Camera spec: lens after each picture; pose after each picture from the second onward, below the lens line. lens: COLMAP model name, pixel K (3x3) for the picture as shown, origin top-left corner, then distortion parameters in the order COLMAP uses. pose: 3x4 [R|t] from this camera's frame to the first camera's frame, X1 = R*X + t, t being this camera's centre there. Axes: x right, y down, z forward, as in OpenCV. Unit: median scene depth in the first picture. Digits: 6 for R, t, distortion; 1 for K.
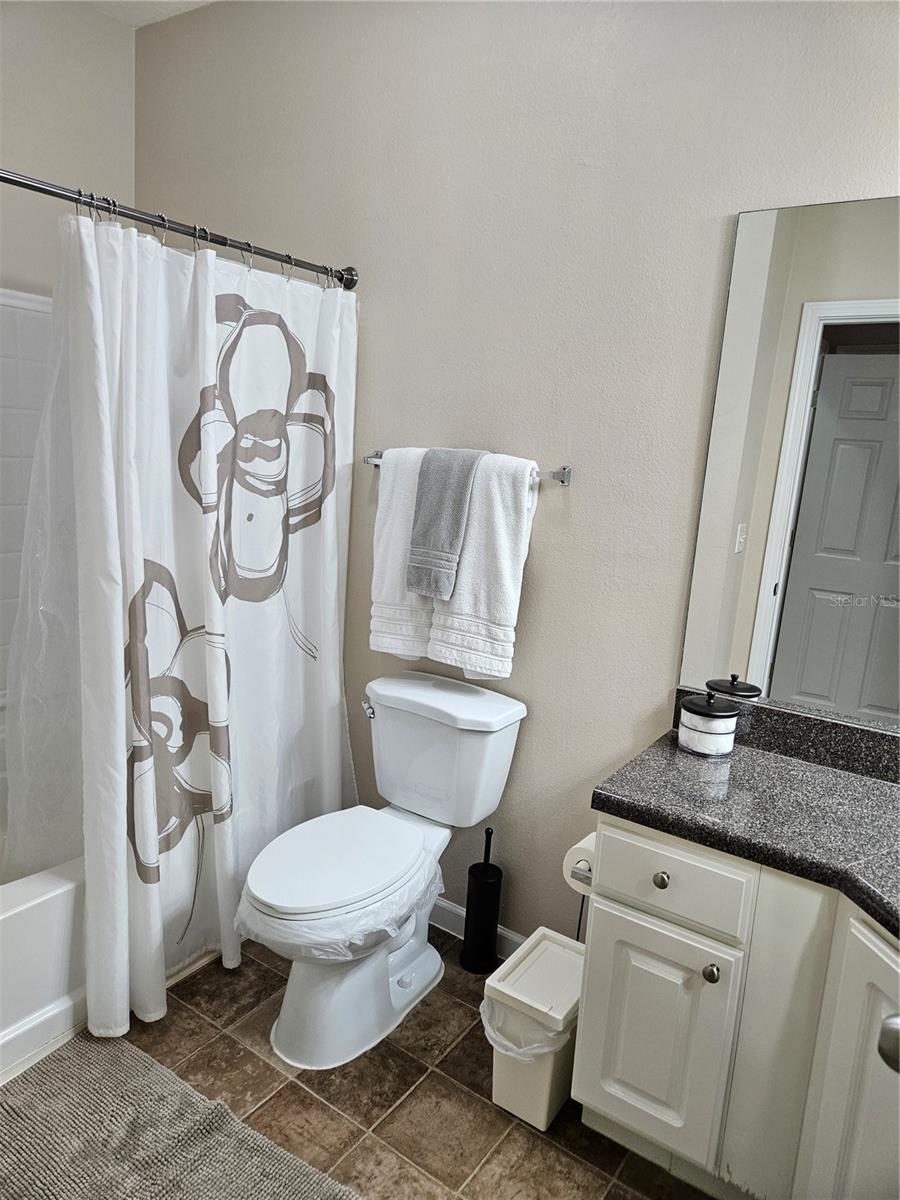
lens RADIAL K [[805.7, 0, 456.9], [0, 805.7, 592.7], [0, 0, 1]] dist [0.060323, -0.045029]
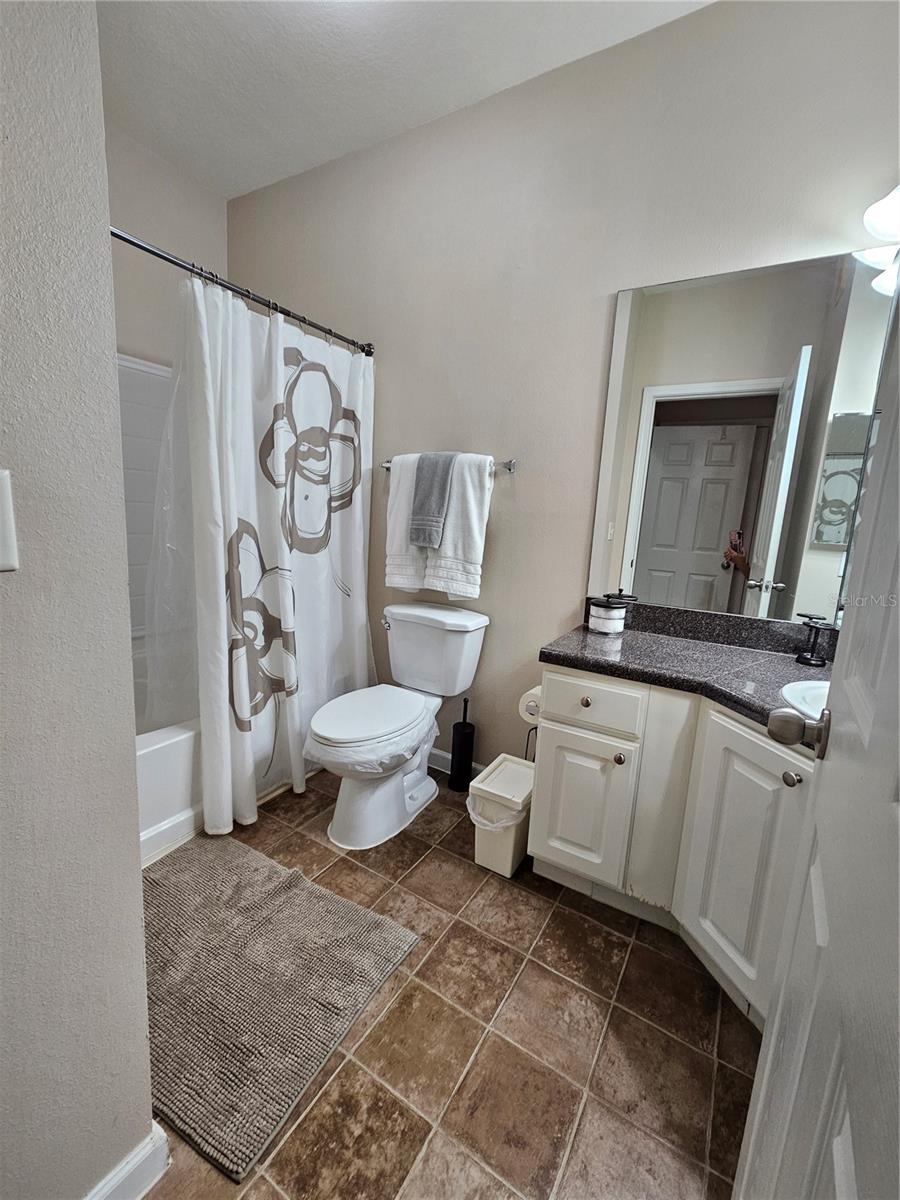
lens RADIAL K [[492.4, 0, 456.4], [0, 492.4, 599.8], [0, 0, 1]] dist [0.004429, -0.002382]
pose [[0.997933, -0.019265, 0.061307, -0.037373], [0.020451, 0.999615, -0.018774, 0.136315], [-0.060922, 0.019989, 0.997942, 0.063353]]
